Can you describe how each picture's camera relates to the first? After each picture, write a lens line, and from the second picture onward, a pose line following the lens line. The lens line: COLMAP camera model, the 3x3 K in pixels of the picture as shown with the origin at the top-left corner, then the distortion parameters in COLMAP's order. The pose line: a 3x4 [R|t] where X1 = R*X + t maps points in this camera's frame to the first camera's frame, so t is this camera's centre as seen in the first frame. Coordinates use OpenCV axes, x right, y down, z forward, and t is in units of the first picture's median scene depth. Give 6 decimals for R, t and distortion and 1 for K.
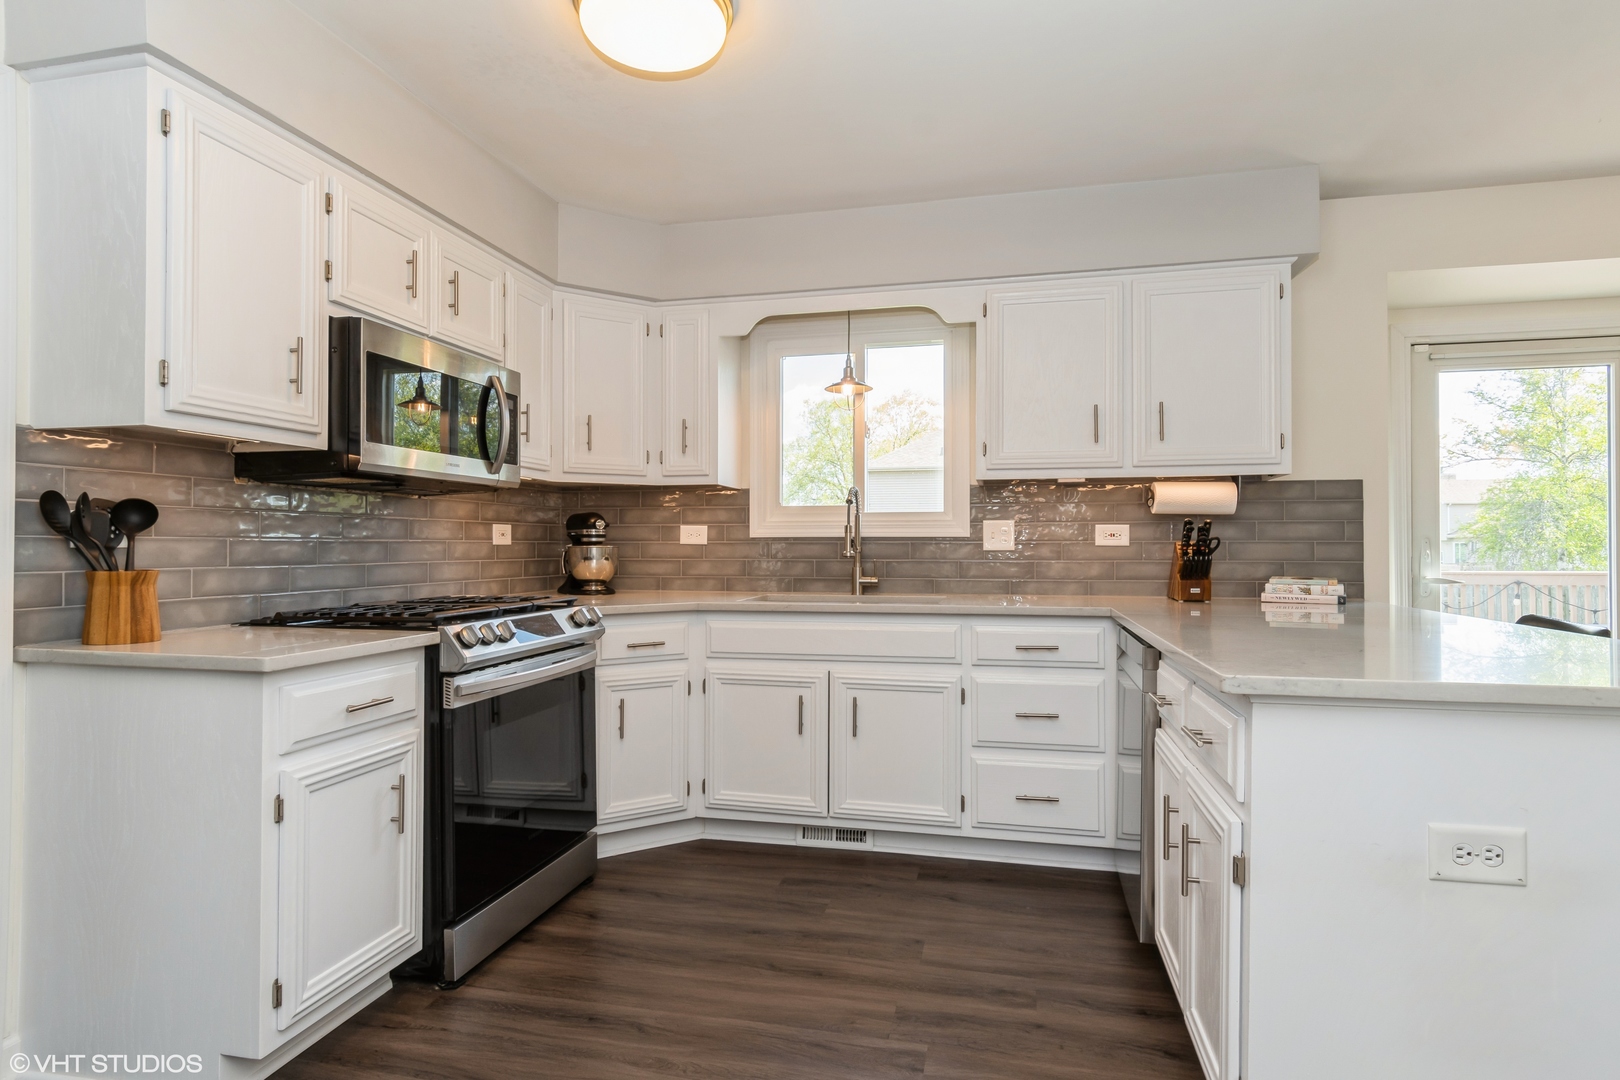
lens RADIAL K [[865.5, 0, 815.3], [0, 865.5, 529.7], [0, 0, 1]] dist [0.004258, -0.006350]
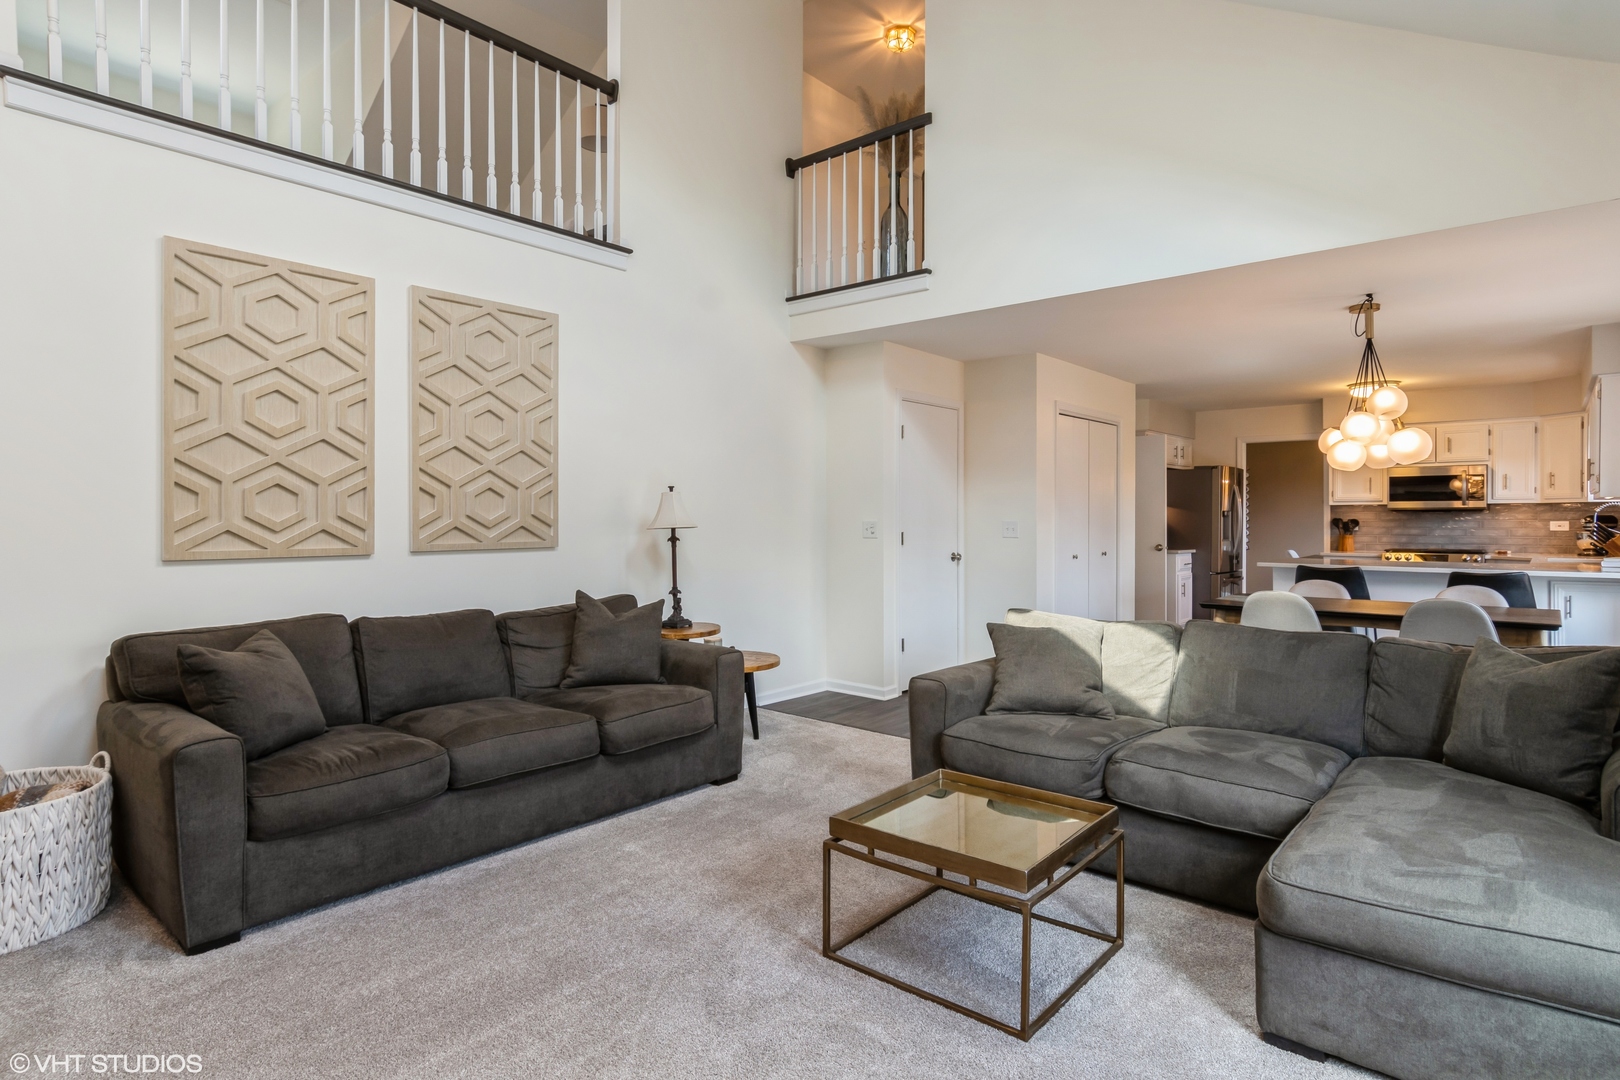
lens RADIAL K [[865.5, 0, 807.4], [0, 865.5, 525.0], [0, 0, 1]] dist [0.004258, -0.006350]
pose [[-0.461081, 0.008324, -0.887319, 2.496028], [0.018173, 0.999835, -0.000064, -0.031622], [0.887172, -0.016155, -0.461156, 0.334305]]
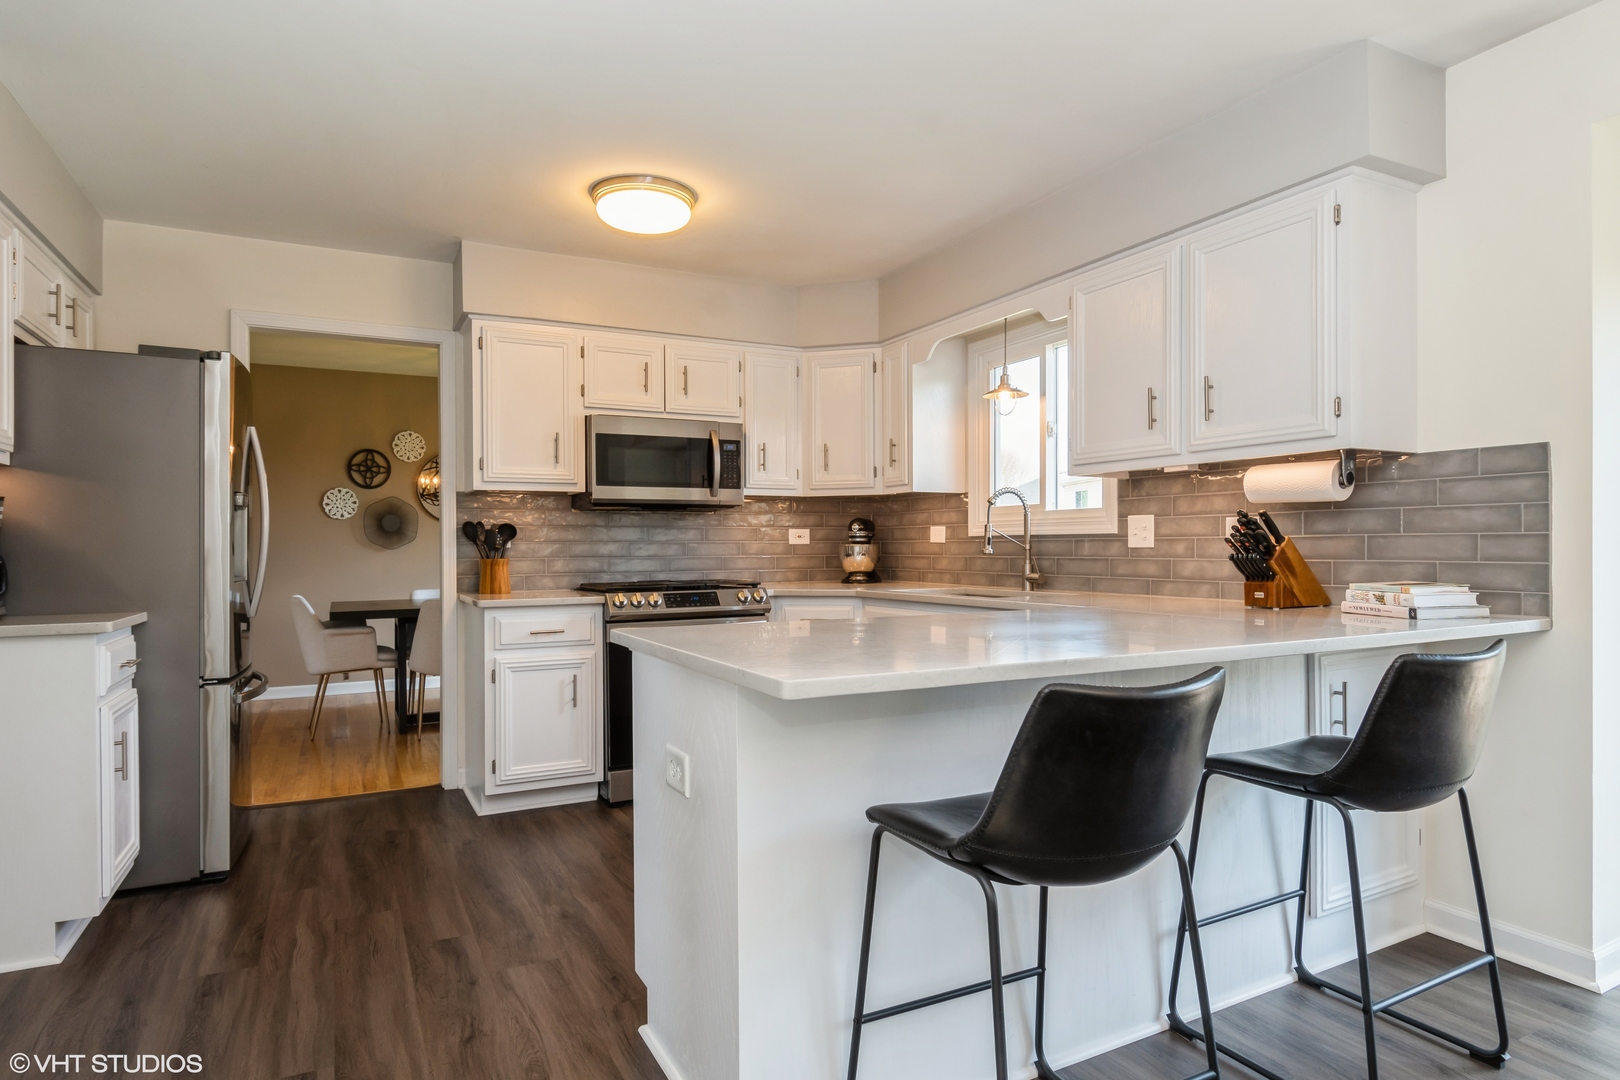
lens RADIAL K [[911.6, 0, 819.1], [0, 911.6, 549.1], [0, 0, 1]] dist [-0.028337, -0.001422]
pose [[0.652263, -0.001370, -0.757991, 0.752227], [0.020543, 0.999663, 0.015871, 0.003098], [0.757714, -0.025923, 0.652072, 0.099359]]
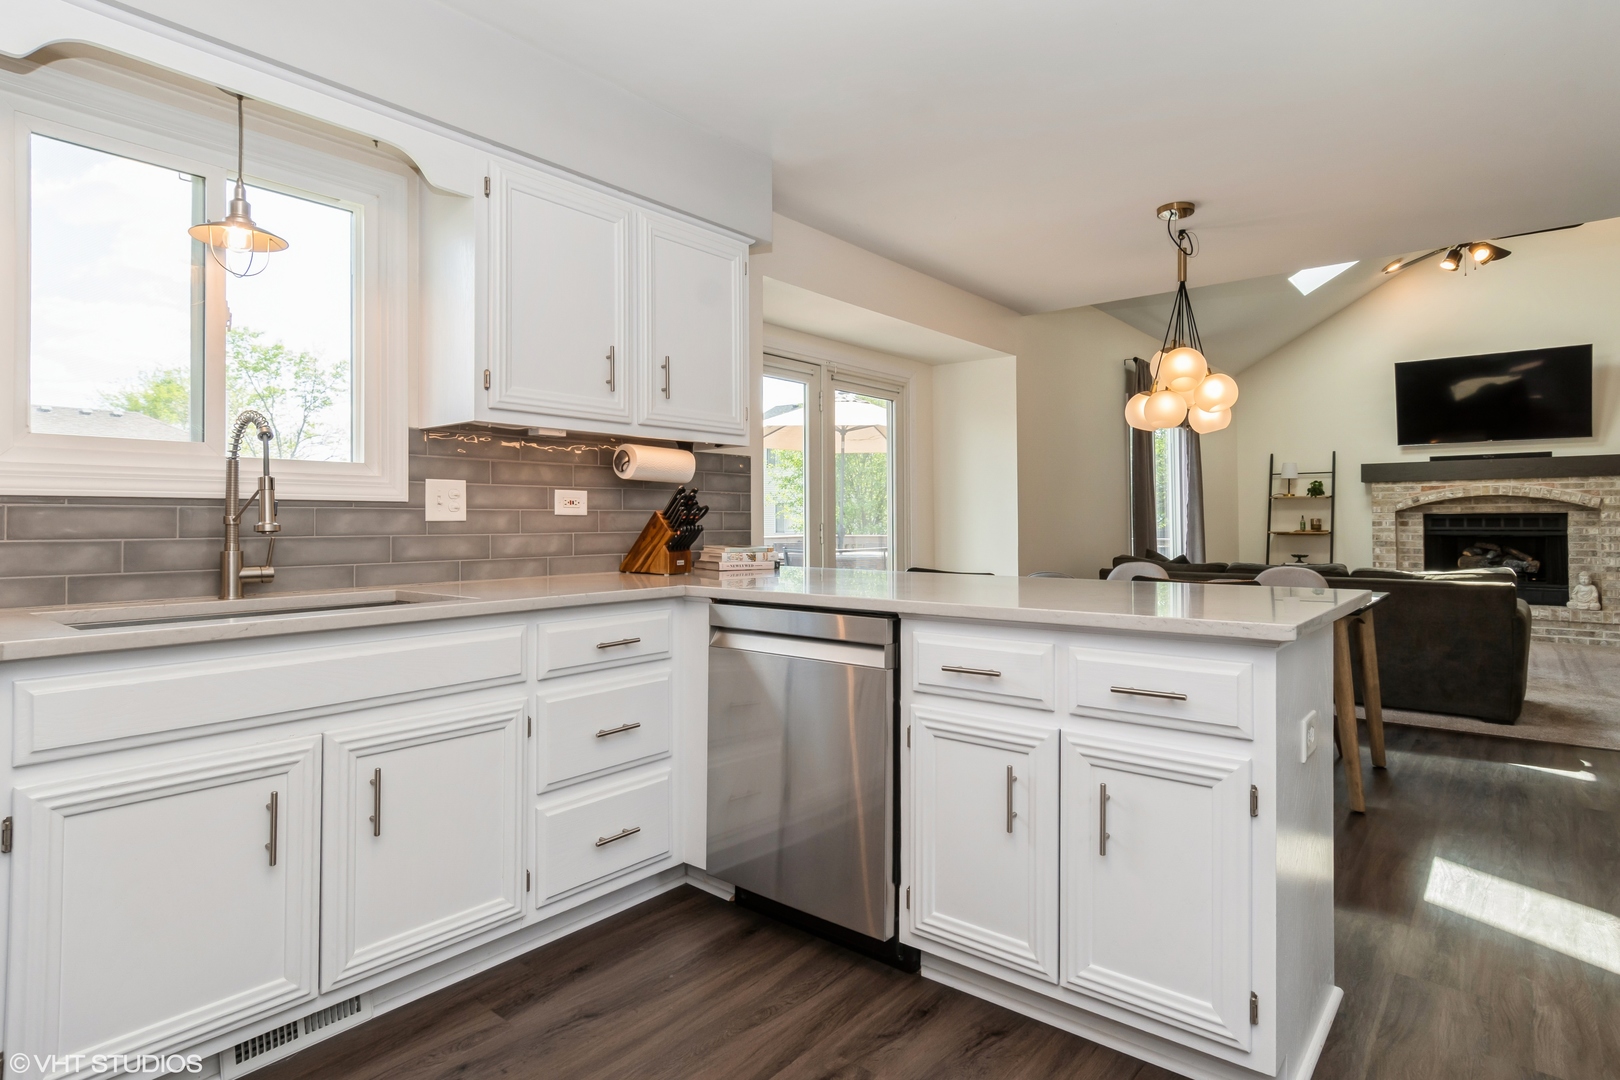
lens RADIAL K [[865.5, 0, 806.0], [0, 865.5, 509.1], [0, 0, 1]] dist [0.004258, -0.006350]
pose [[0.448556, 0.011058, 0.893686, -0.309029], [-0.013625, 0.999892, -0.005534, 0.014239], [-0.893651, -0.009694, 0.448658, 0.419340]]
